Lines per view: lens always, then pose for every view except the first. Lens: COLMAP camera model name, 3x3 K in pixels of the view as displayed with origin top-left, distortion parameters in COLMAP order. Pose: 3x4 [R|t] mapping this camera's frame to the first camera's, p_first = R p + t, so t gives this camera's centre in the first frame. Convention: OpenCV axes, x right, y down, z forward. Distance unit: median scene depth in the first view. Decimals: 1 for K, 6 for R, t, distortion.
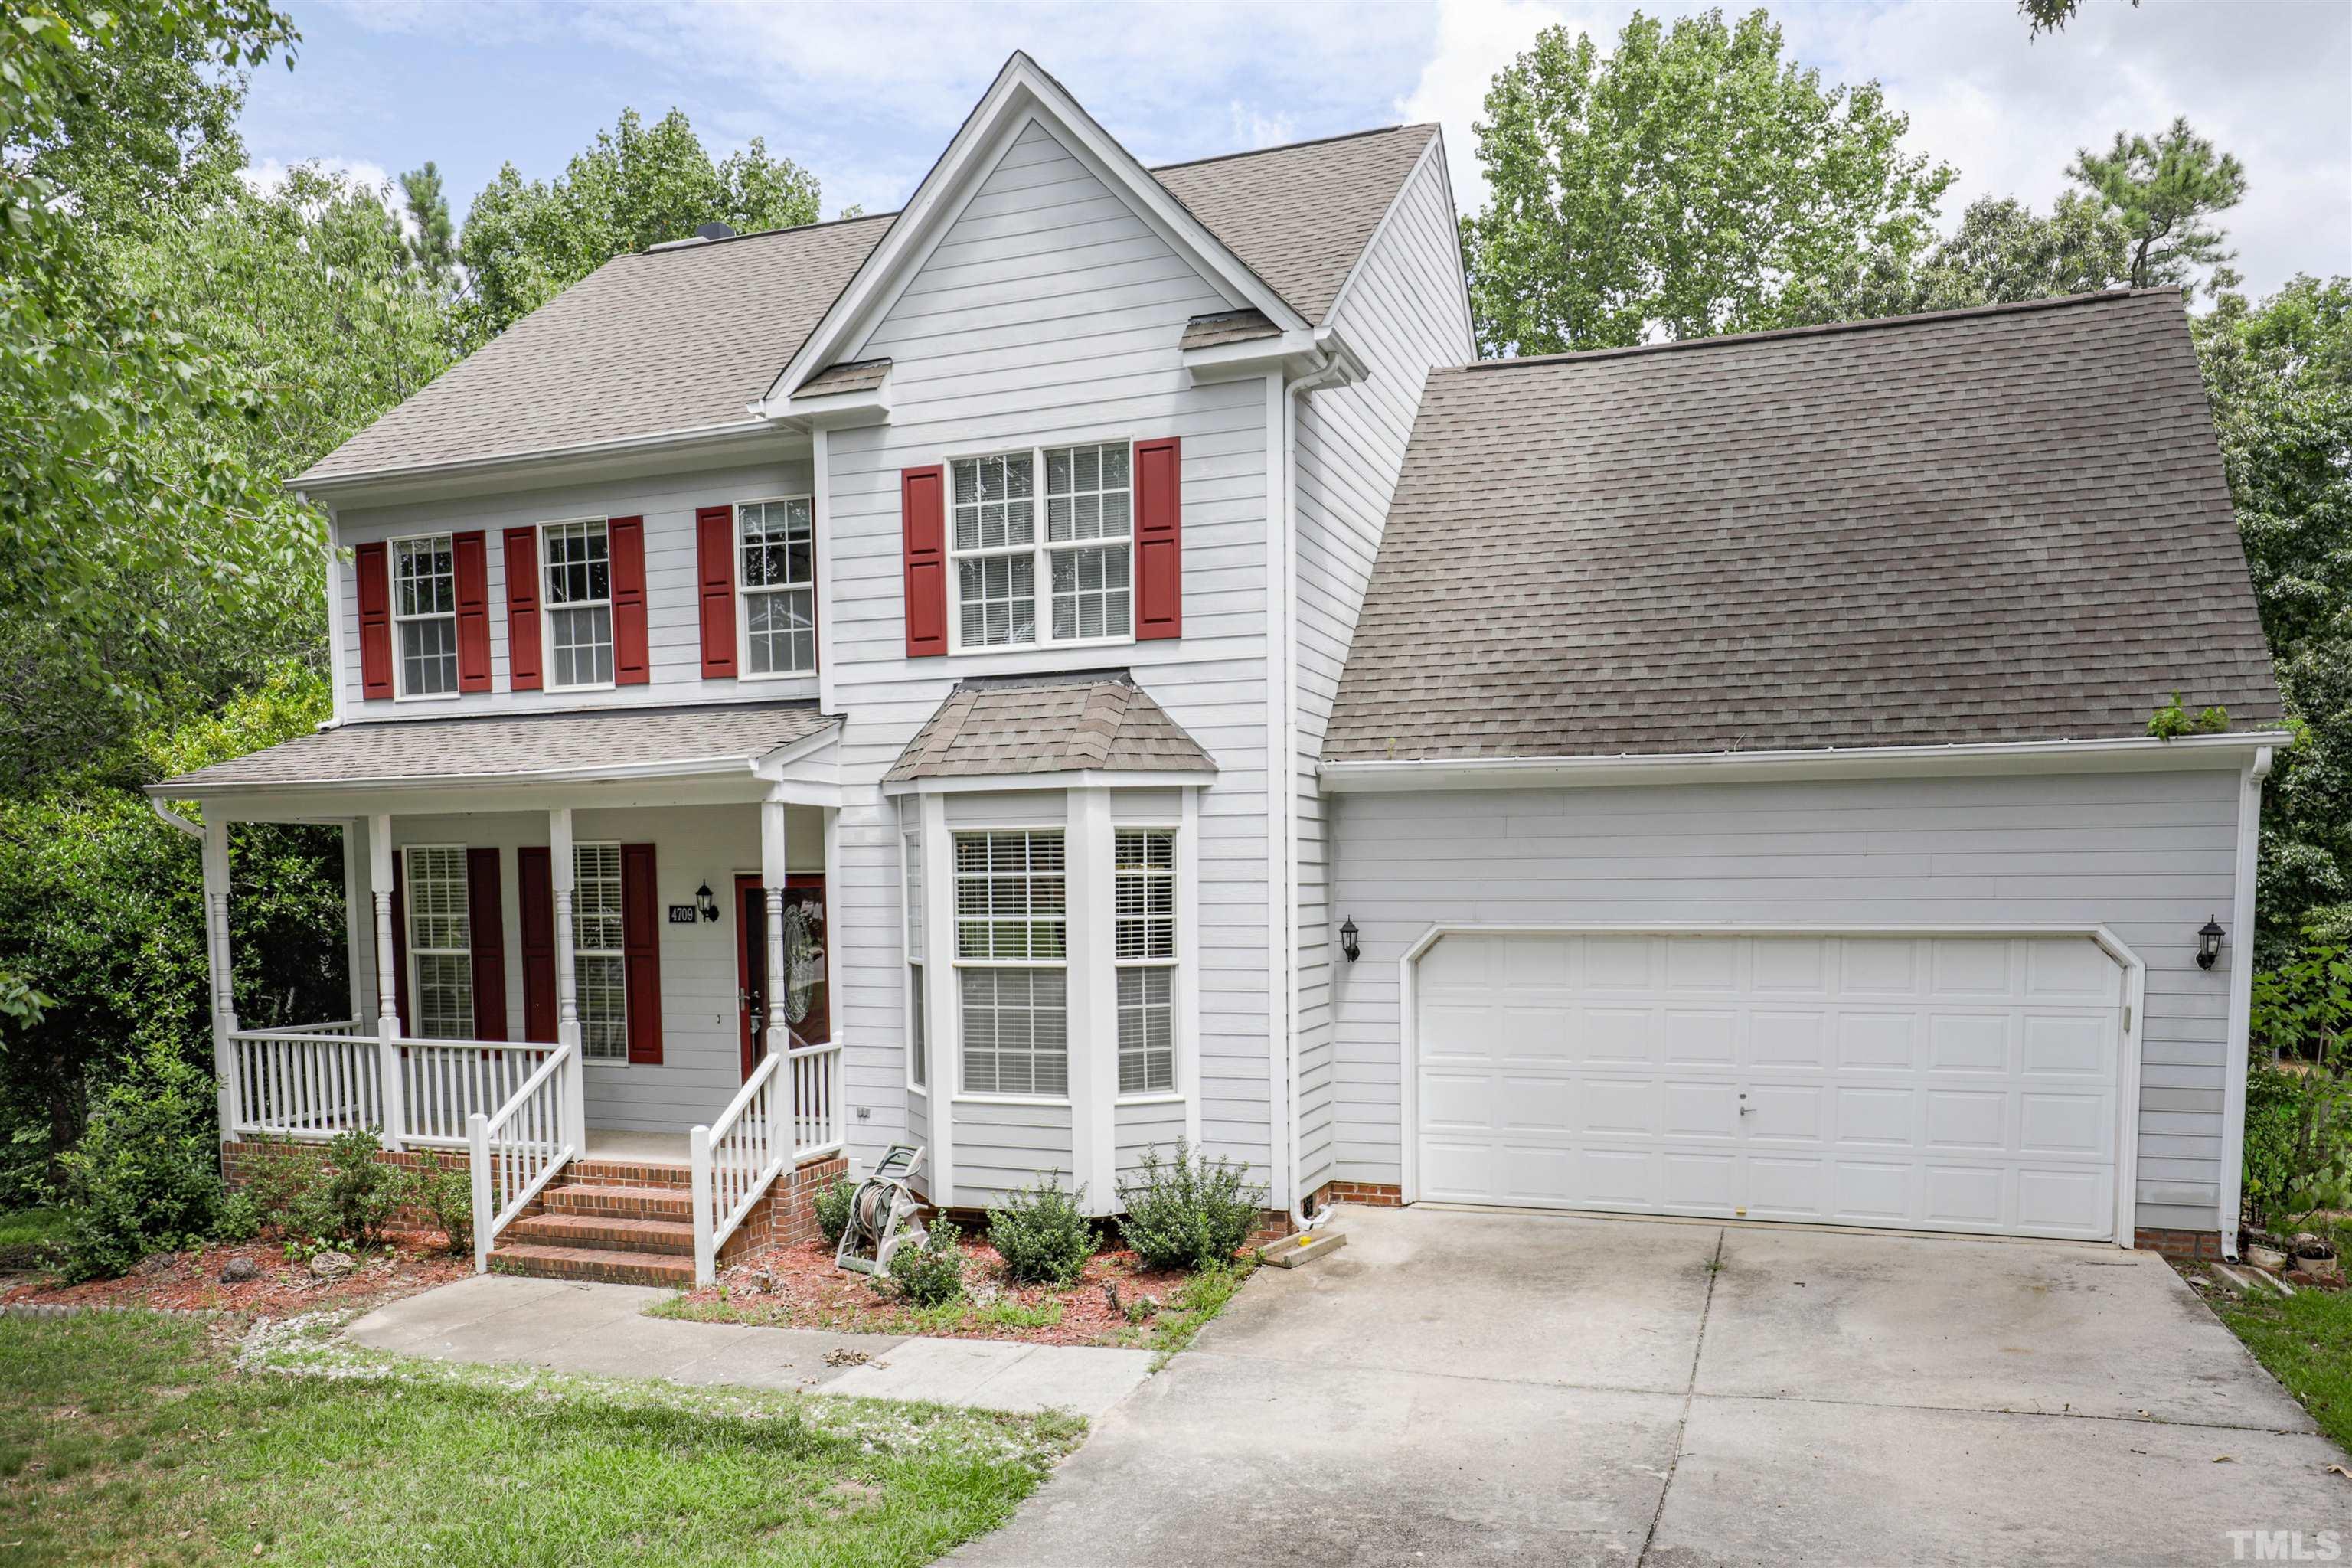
lens RADIAL K [[1601.9, 0, 1174.6], [0, 1601.9, 792.9], [0, 0, 1]] dist [-0.000017, 0.004694]
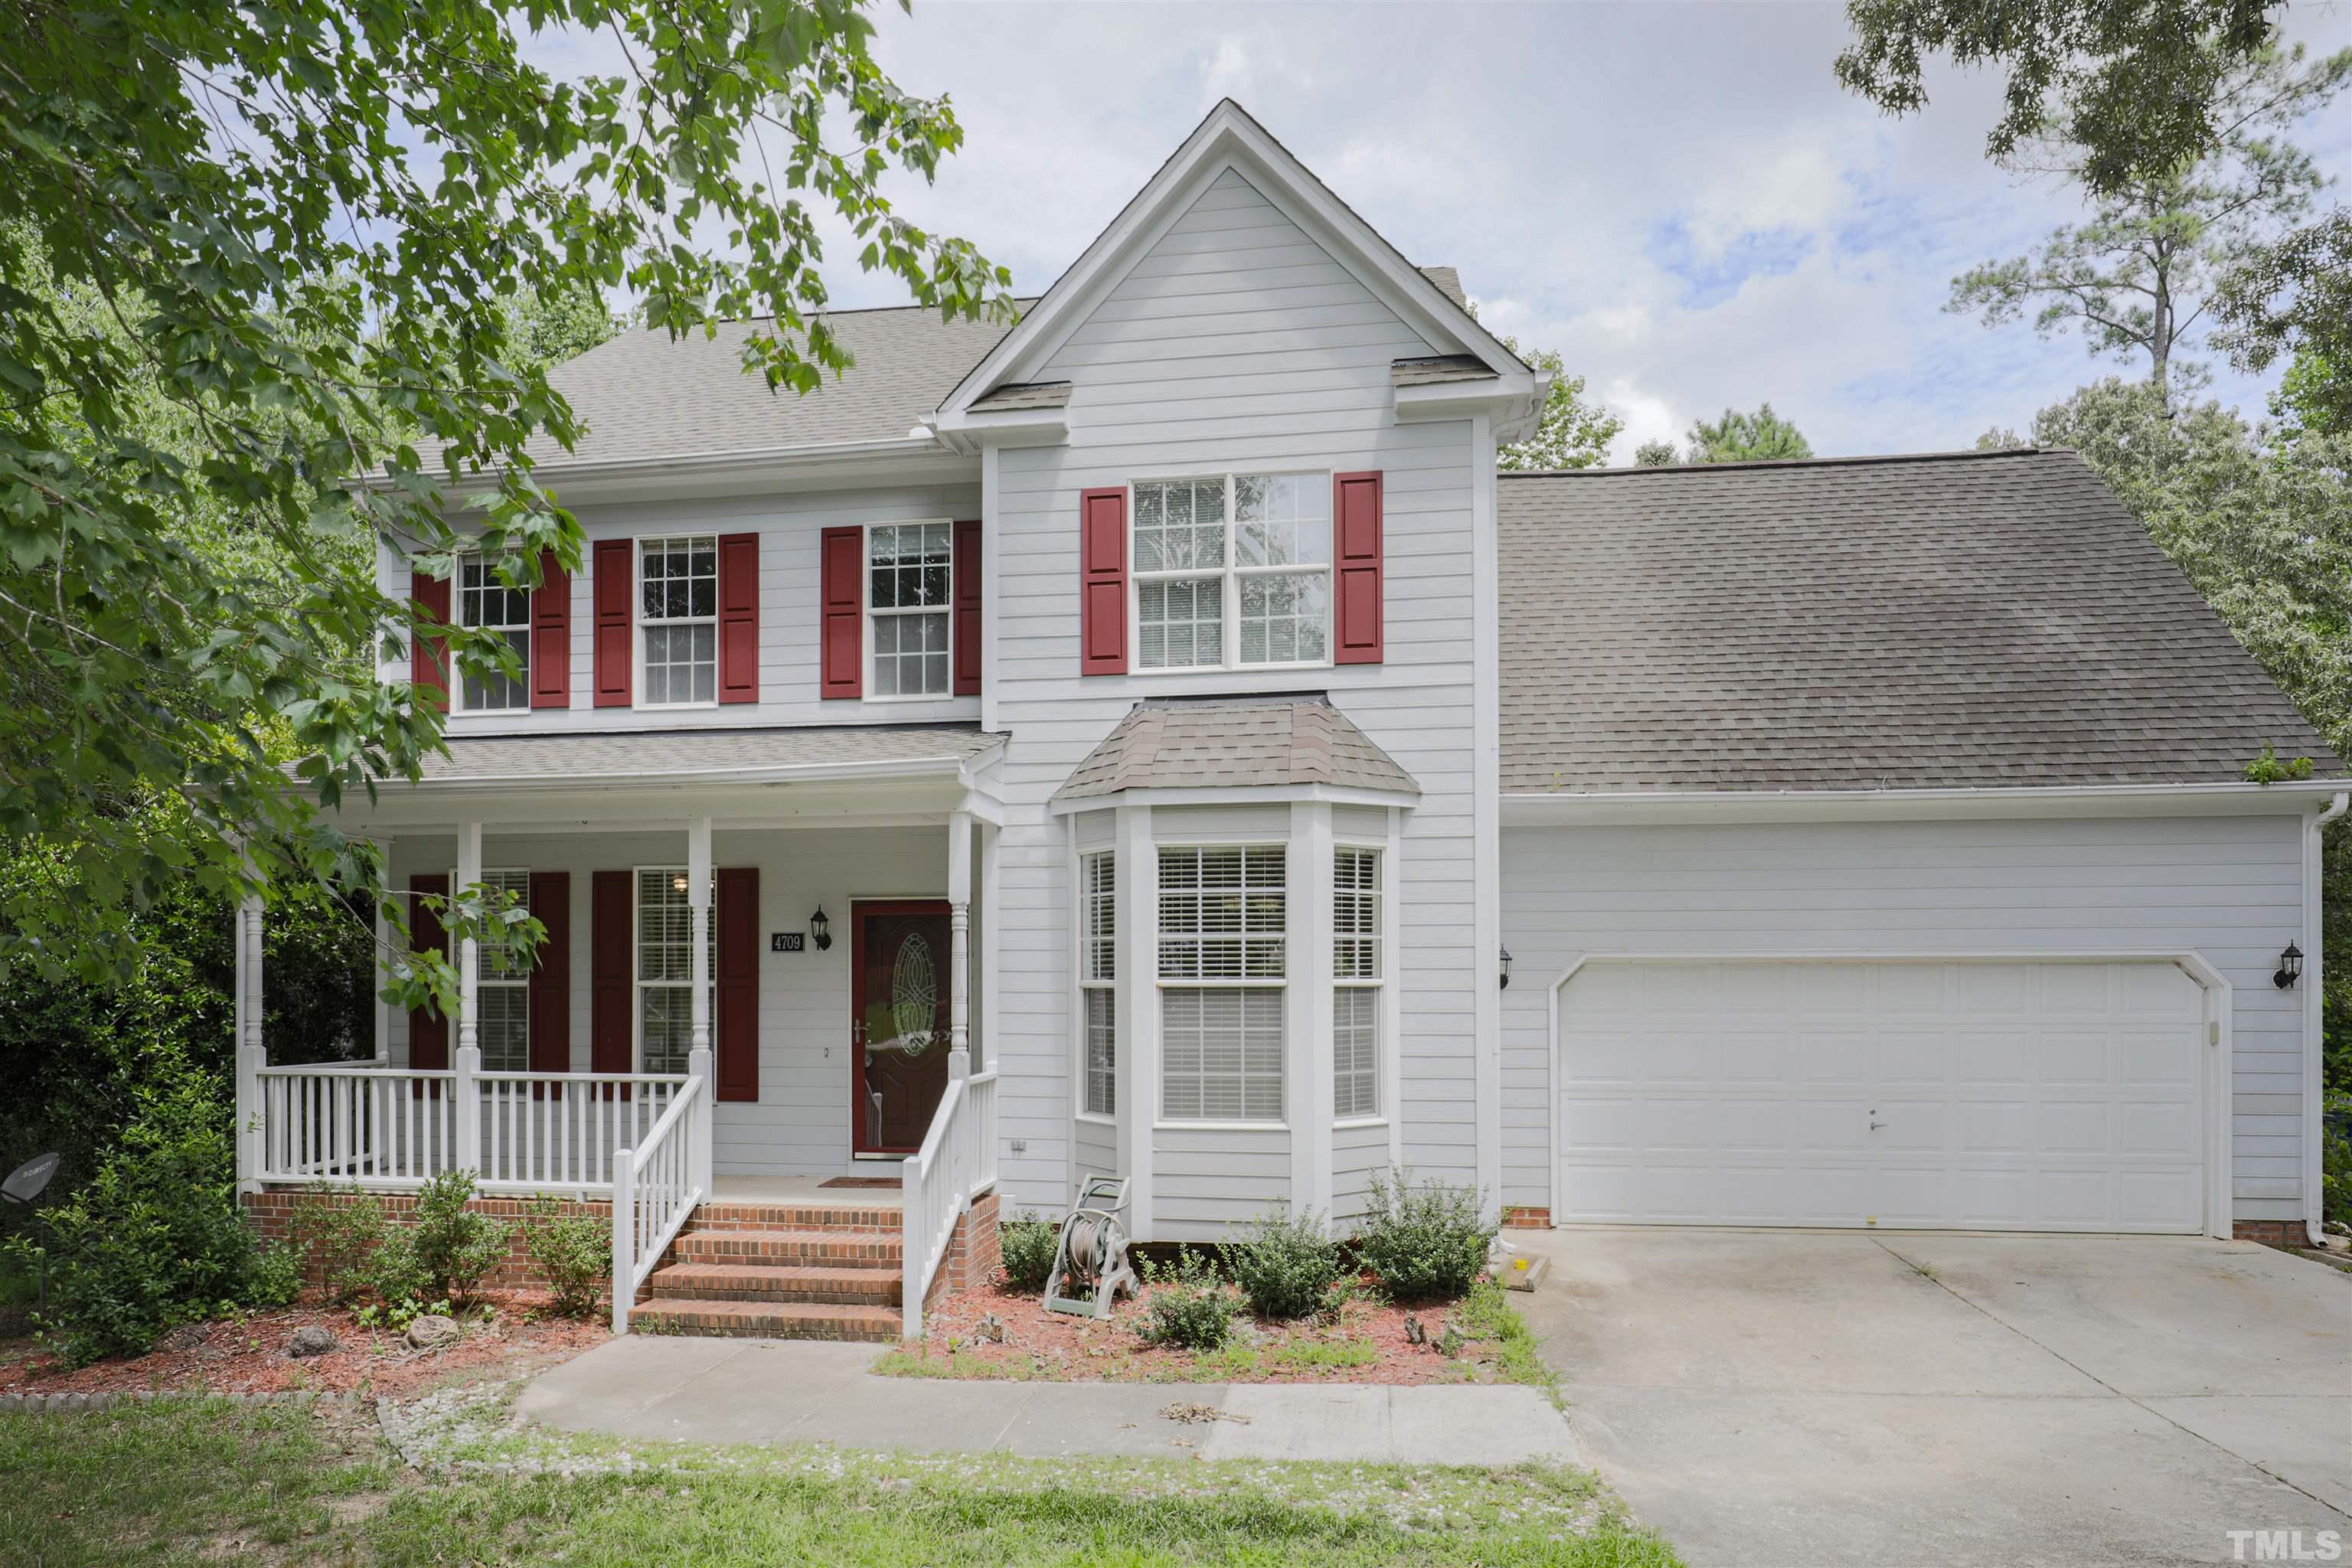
lens RADIAL K [[1311.5, 0, 1181.6], [0, 1311.5, 803.7], [0, 0, 1]] dist [-0.015887, 0.000199]
pose [[0.979029, 0.035706, 0.200568, -0.277347], [-0.019952, 0.996593, -0.080026, 0.059821], [-0.202742, 0.074346, 0.976406, 0.213149]]
